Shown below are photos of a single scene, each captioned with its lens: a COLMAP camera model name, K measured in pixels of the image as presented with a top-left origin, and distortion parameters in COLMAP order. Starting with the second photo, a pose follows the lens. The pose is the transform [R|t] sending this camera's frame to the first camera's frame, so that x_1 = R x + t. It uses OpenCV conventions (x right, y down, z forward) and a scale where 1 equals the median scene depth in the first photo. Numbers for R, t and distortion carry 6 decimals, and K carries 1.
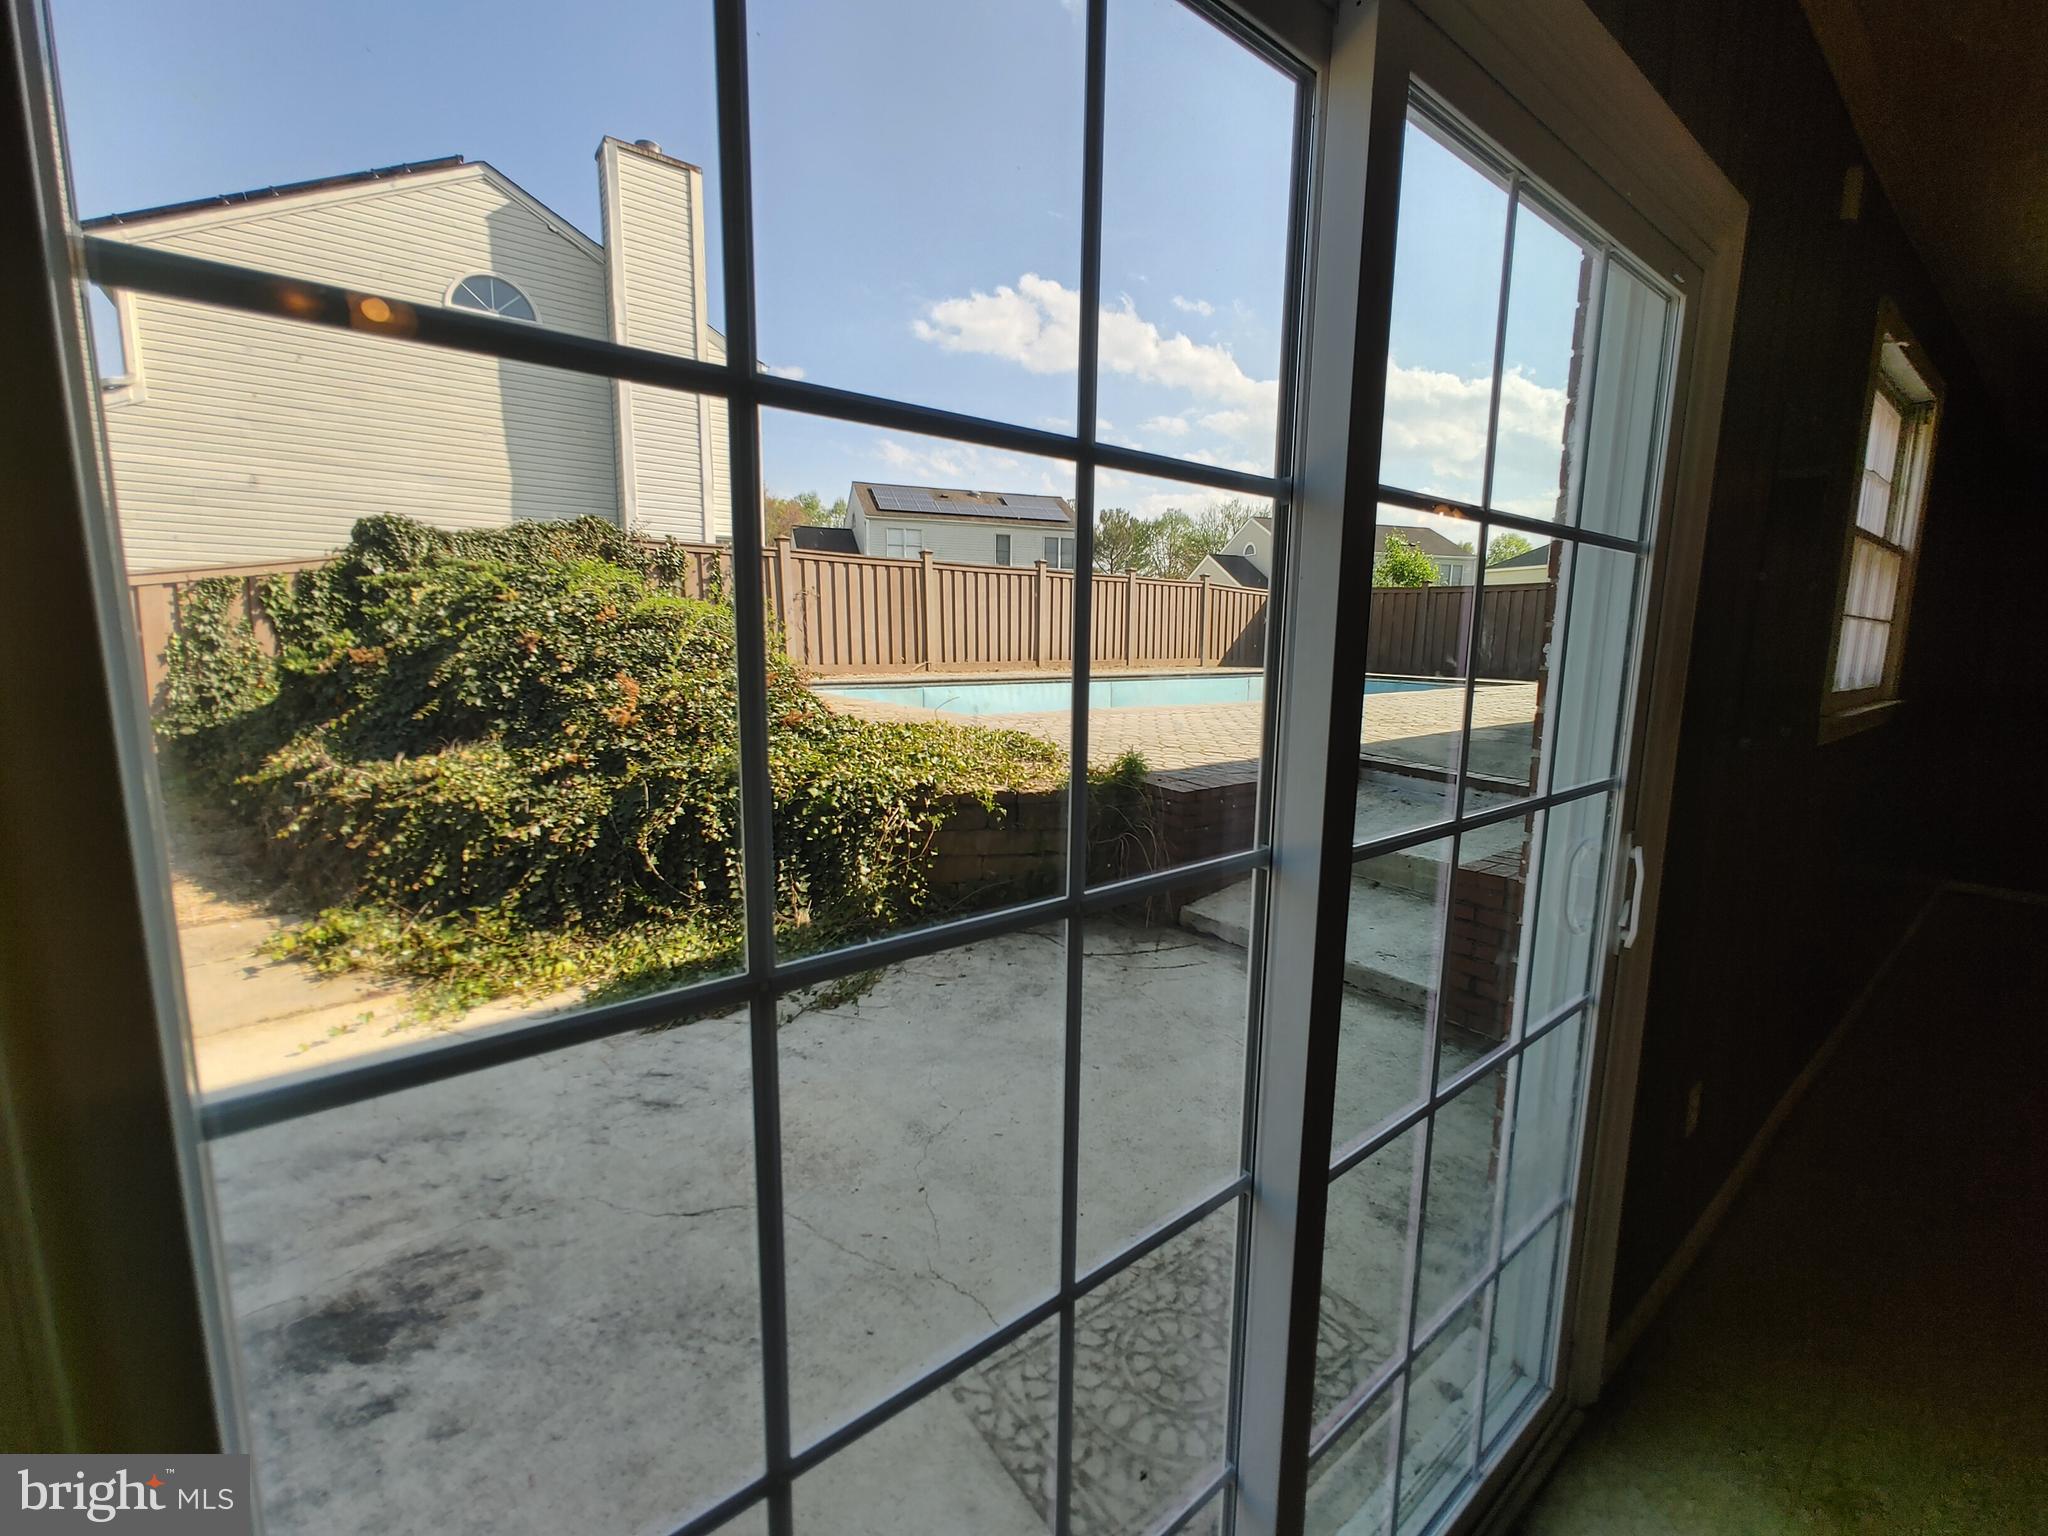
lens RADIAL K [[884.8, 0, 1023.8], [0, 884.8, 777.1], [0, 0, 1]] dist [0.000867, 0.000127]
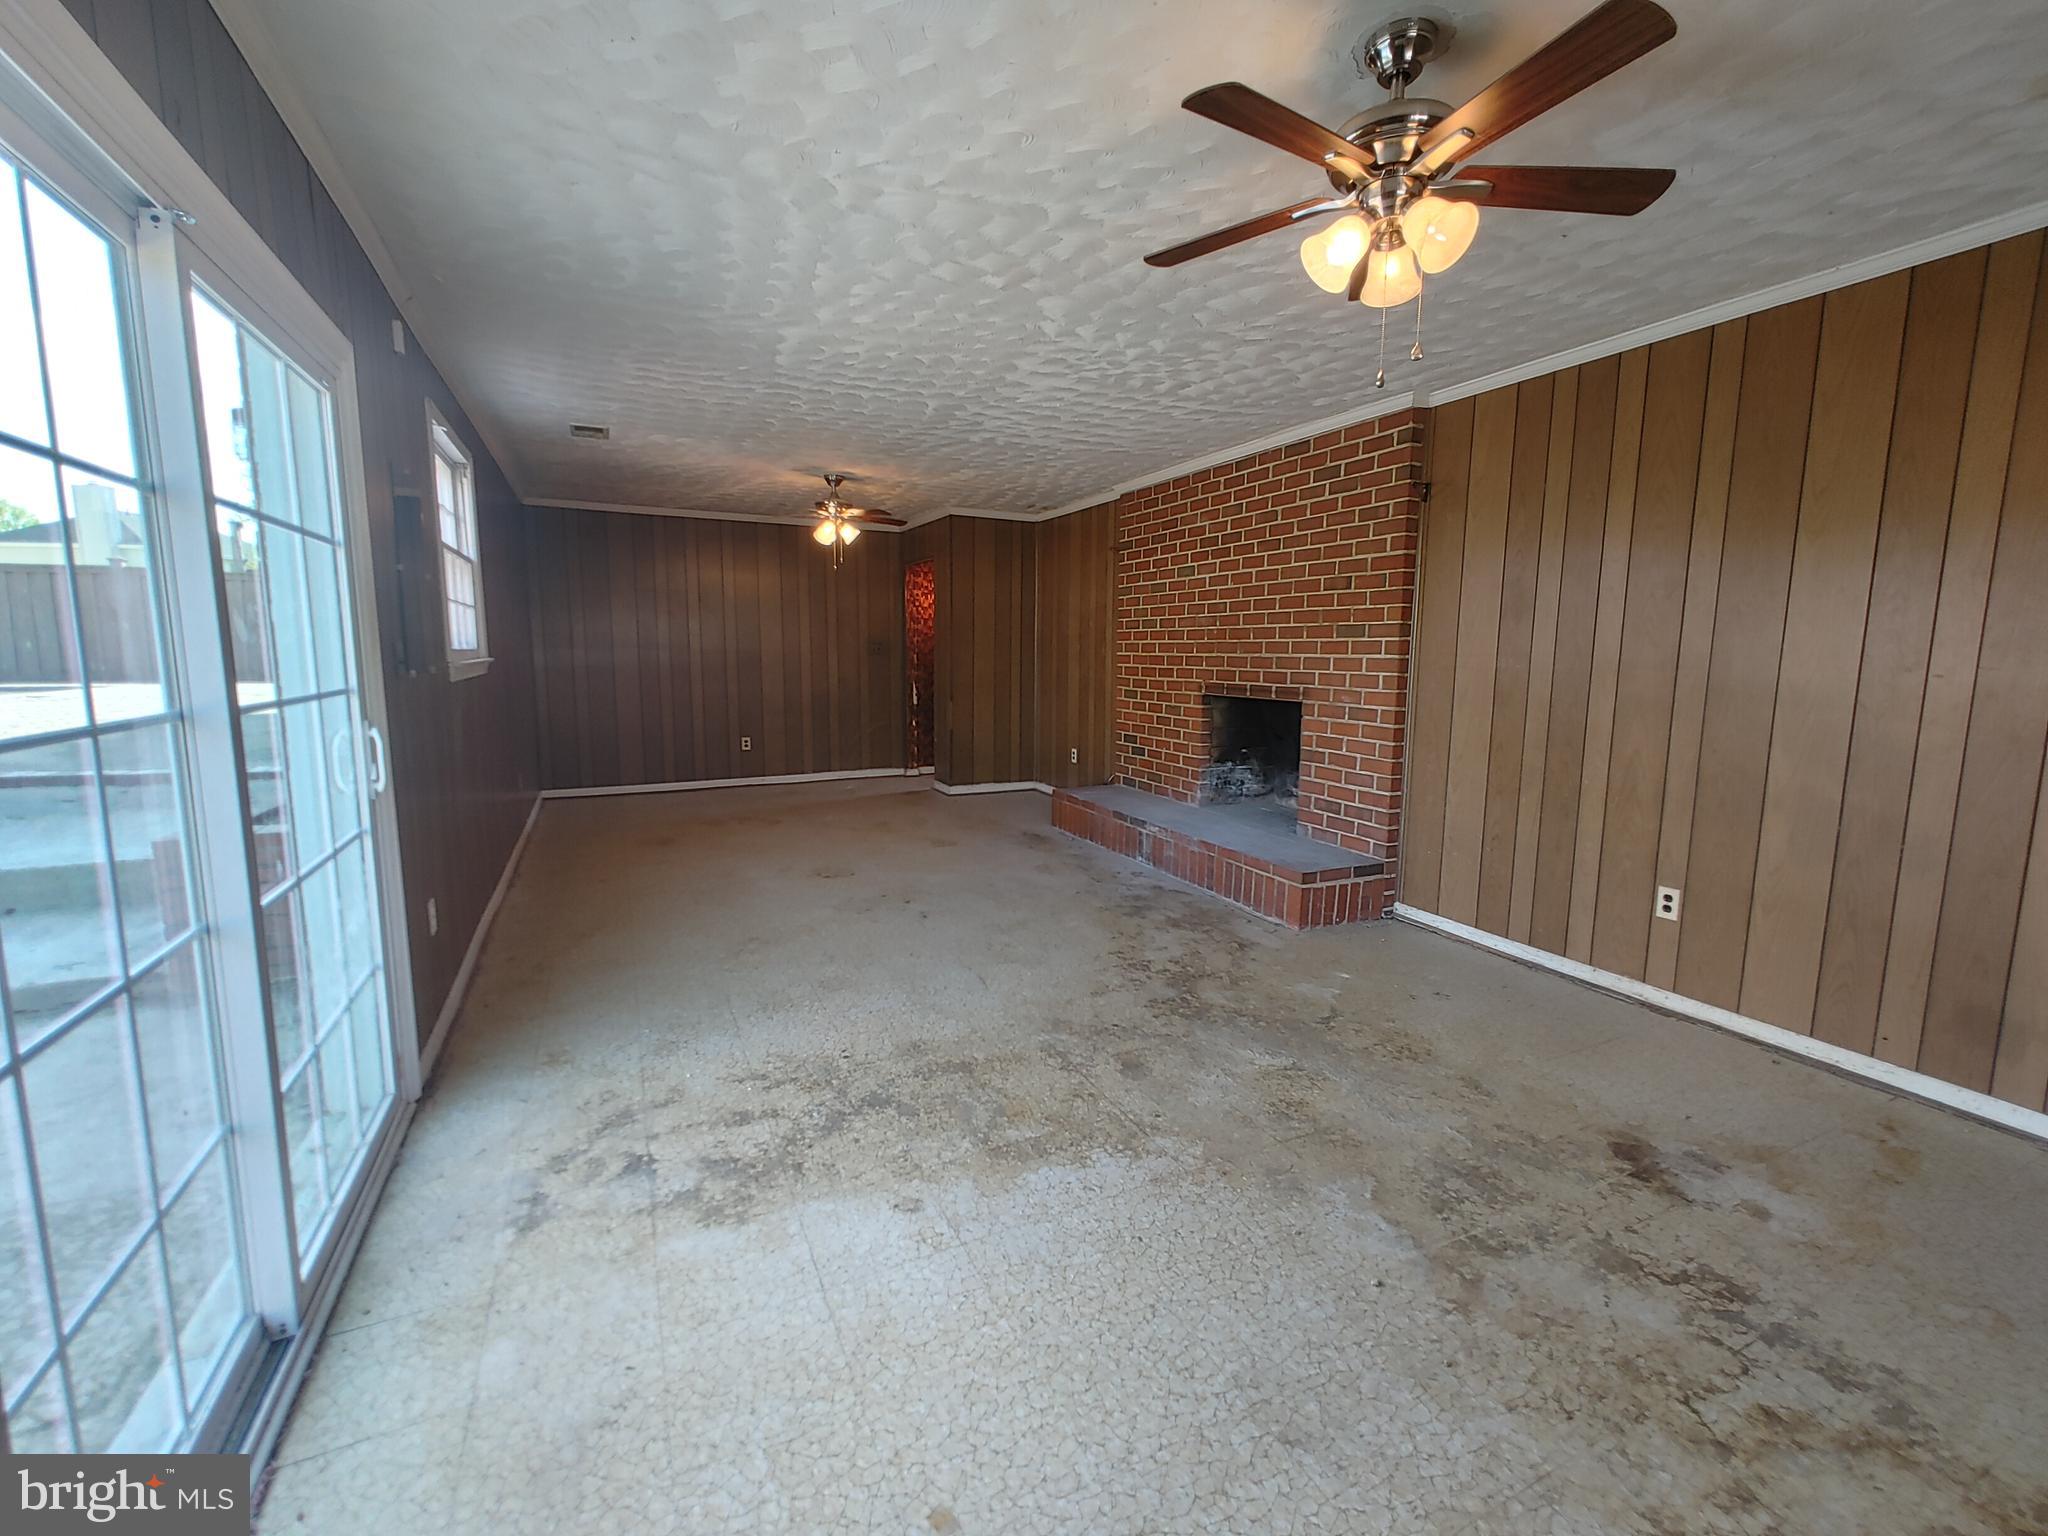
lens RADIAL K [[884.8, 0, 1023.8], [0, 884.8, 777.1], [0, 0, 1]] dist [0.000867, 0.000127]
pose [[0.250122, -0.147137, 0.956969, -0.486246], [0.139757, 0.983521, 0.114691, 0.122046], [-0.958075, 0.105056, 0.266563, -0.481329]]
